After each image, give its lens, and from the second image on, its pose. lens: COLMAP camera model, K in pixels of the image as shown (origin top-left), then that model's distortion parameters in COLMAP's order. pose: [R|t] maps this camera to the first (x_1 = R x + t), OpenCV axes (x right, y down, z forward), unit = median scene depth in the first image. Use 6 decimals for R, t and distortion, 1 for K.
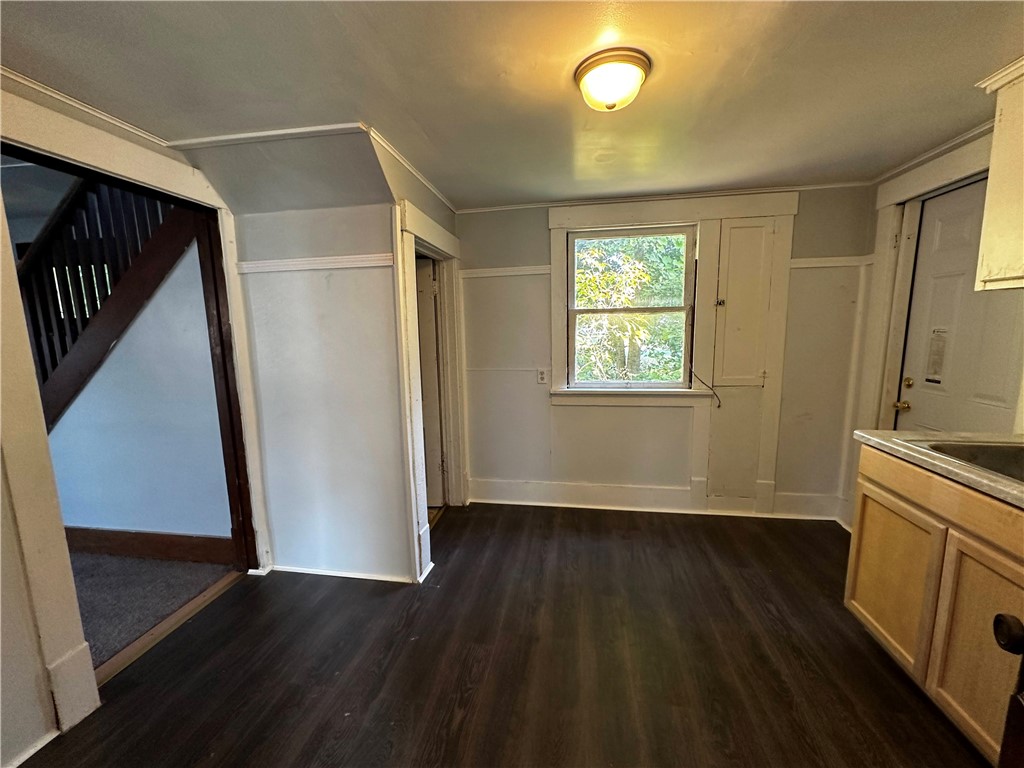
lens RADIAL K [[406.2, 0, 512.0], [0, 406.2, 384.0], [0, 0, 1]] dist [-0.000818, 0.000455]
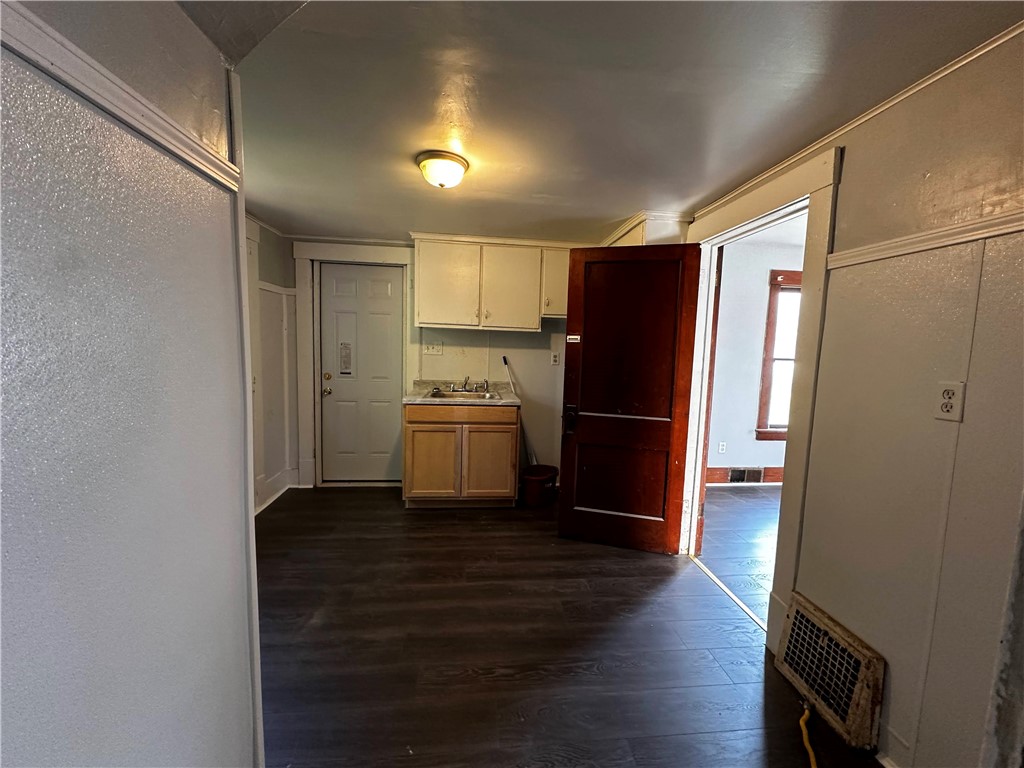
lens RADIAL K [[409.1, 0, 509.2], [0, 409.1, 388.1], [0, 0, 1]] dist [-0.001911, 0.000112]
pose [[-0.266319, -0.091325, 0.959549, -0.894779], [0.107377, 0.986494, 0.123691, -0.093840], [-0.957885, 0.135975, -0.252916, 0.877202]]
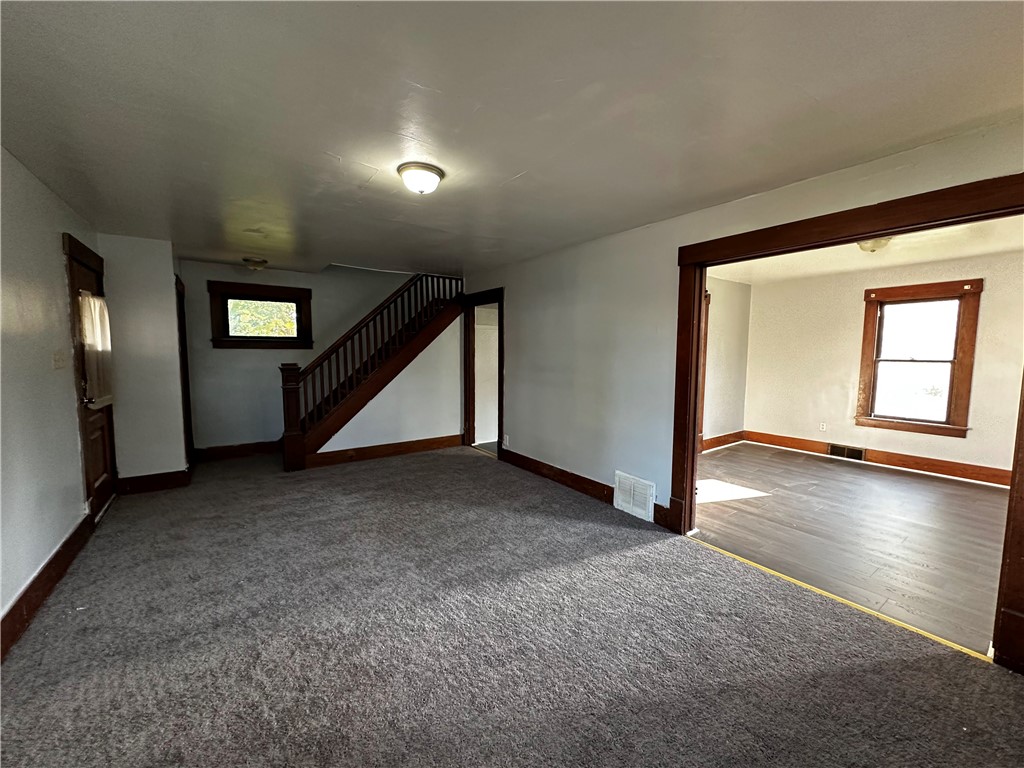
lens RADIAL K [[409.1, 0, 509.2], [0, 409.1, 388.1], [0, 0, 1]] dist [-0.001911, 0.000112]
pose [[0.712303, -0.041392, 0.700651, -2.709383], [0.078950, 0.996649, -0.021385, 0.216928], [-0.697418, 0.070549, 0.713184, -1.211247]]
